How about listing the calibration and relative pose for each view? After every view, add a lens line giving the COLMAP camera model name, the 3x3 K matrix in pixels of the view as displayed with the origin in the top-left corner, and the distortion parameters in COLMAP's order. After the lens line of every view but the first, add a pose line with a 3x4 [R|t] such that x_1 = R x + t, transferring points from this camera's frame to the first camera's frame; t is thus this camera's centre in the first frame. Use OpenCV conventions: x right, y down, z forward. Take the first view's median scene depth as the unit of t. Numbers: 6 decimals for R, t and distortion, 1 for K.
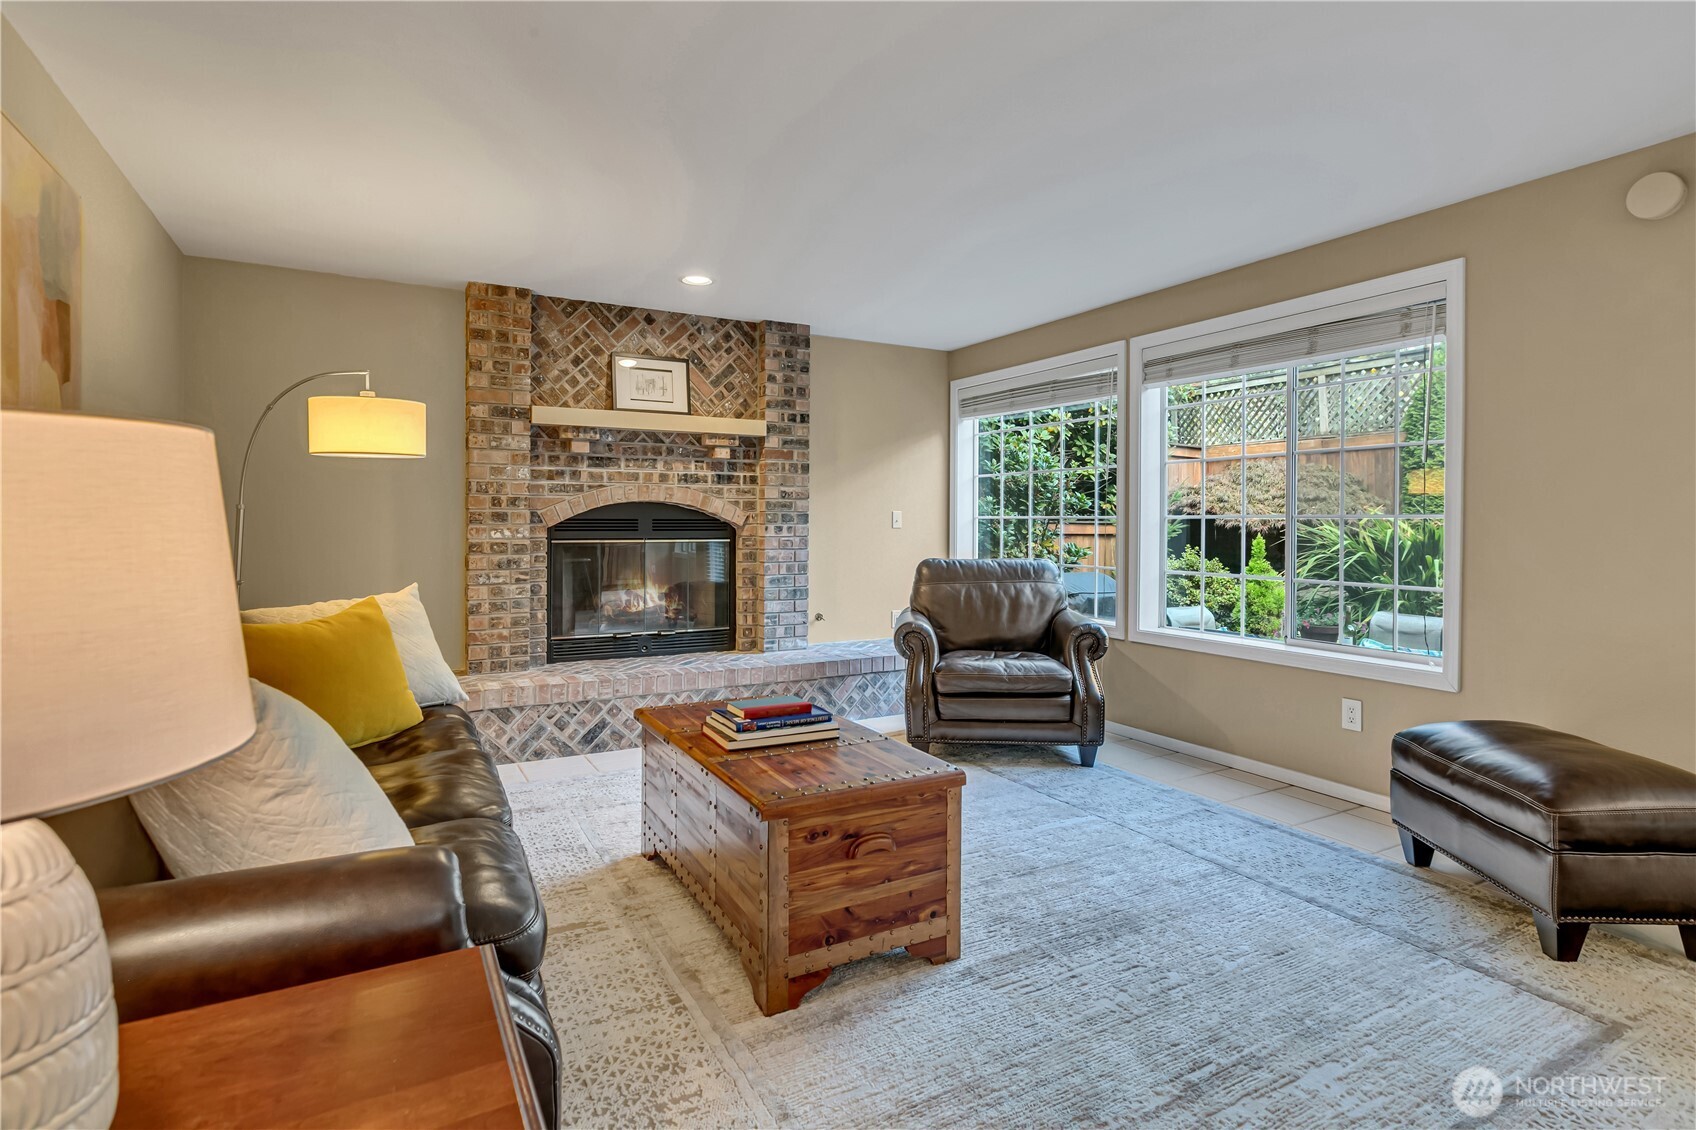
lens RADIAL K [[783.3, 0, 847.4], [0, 783.3, 536.7], [0, 0, 1]] dist [0.000593, -0.000017]
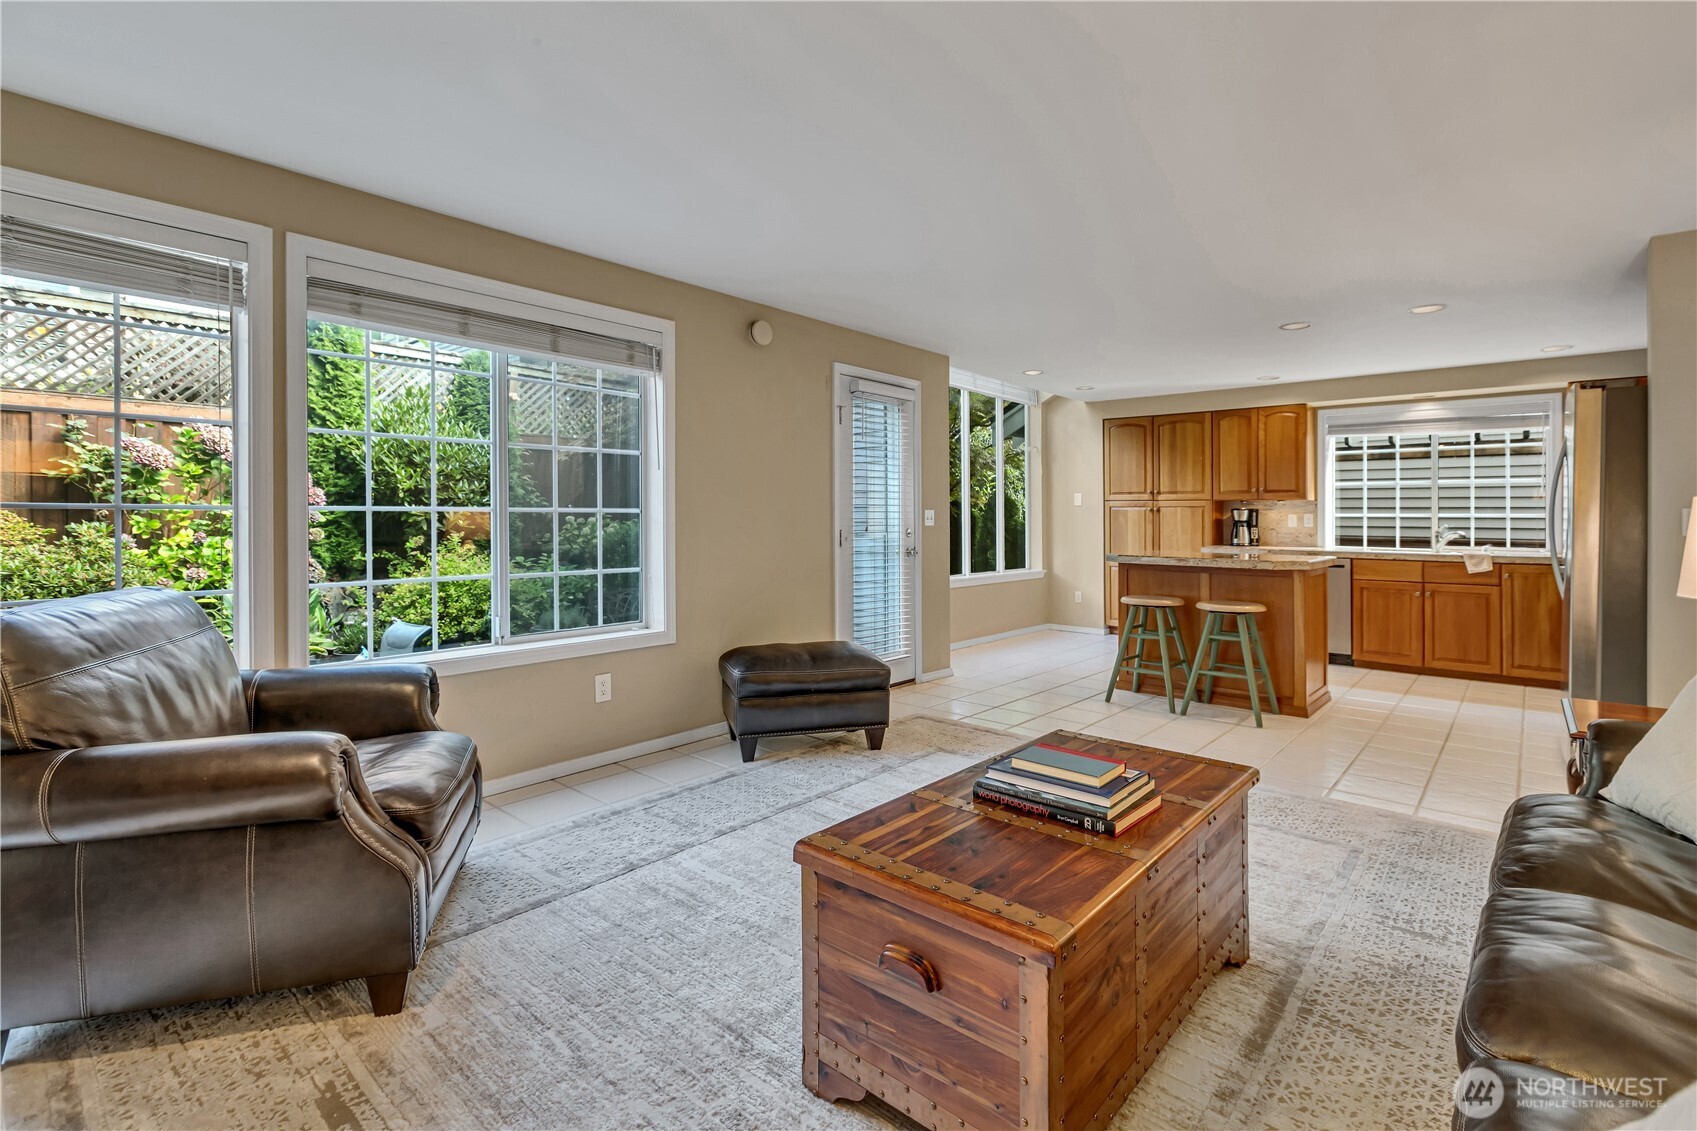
lens RADIAL K [[788.0, 0, 849.1], [0, 788.0, 516.1], [0, 0, 1]] dist [-0.001168, -0.000497]
pose [[-0.315983, -0.003085, 0.948760, -0.588955], [0.012420, 0.999896, 0.007388, -0.024809], [-0.948684, 0.014118, -0.315912, 1.117962]]
